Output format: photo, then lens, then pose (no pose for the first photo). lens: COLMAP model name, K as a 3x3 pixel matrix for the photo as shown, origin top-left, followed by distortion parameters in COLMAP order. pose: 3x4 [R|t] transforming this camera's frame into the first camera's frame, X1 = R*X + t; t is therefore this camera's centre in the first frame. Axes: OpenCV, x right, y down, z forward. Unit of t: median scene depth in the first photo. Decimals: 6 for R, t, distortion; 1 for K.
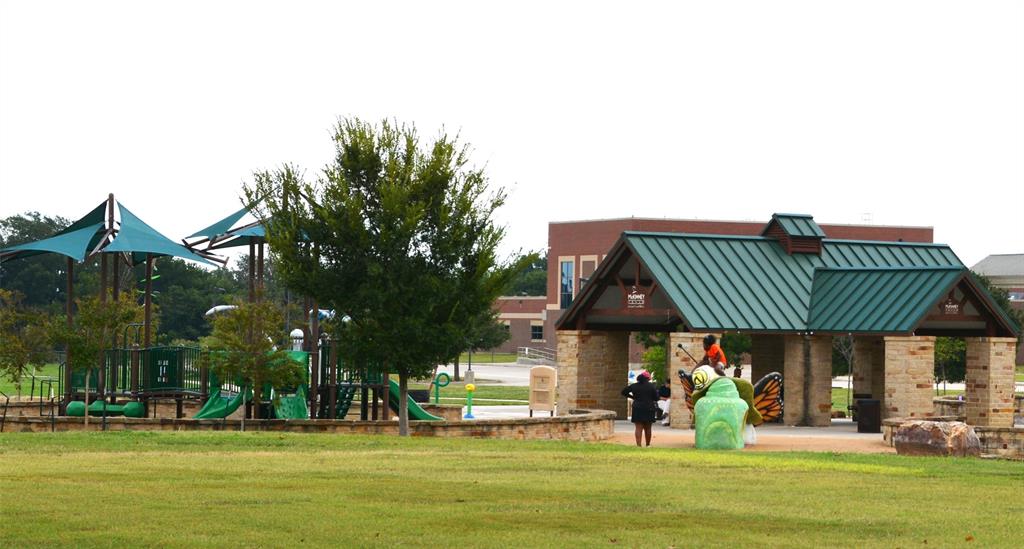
lens RADIAL K [[1662.8, 0, 512.0], [0, 1662.8, 274.5], [0, 0, 1]] dist [0.131058, 0.024224]
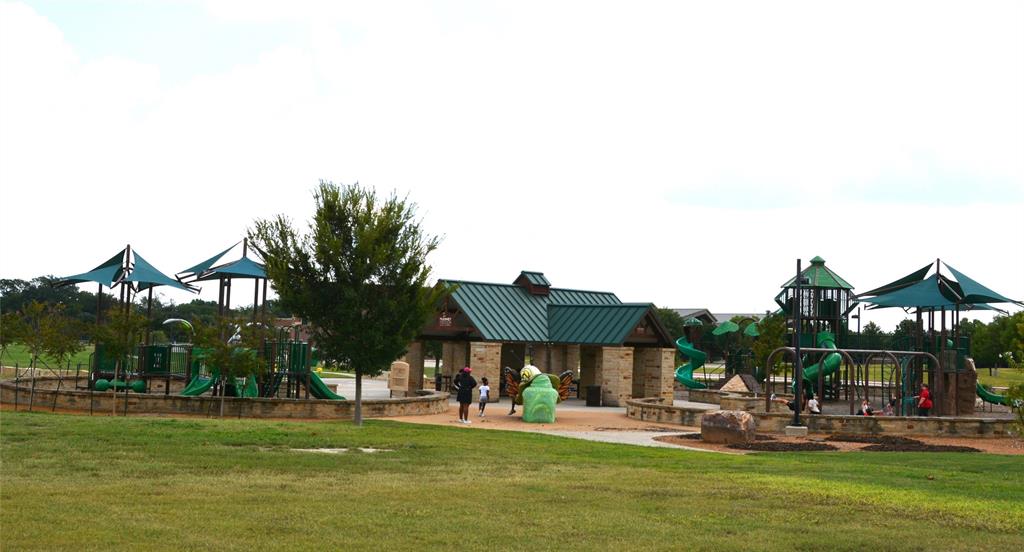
lens RADIAL K [[1219.4, 0, 513.4], [0, 1219.4, 210.6], [0, 0, 1]] dist [-0.011998, -0.014363]
pose [[0.998146, 0.026128, 0.054963, 0.063339], [-0.022008, 0.996995, -0.074276, -0.004549], [-0.056739, 0.072929, 0.995722, -0.171495]]
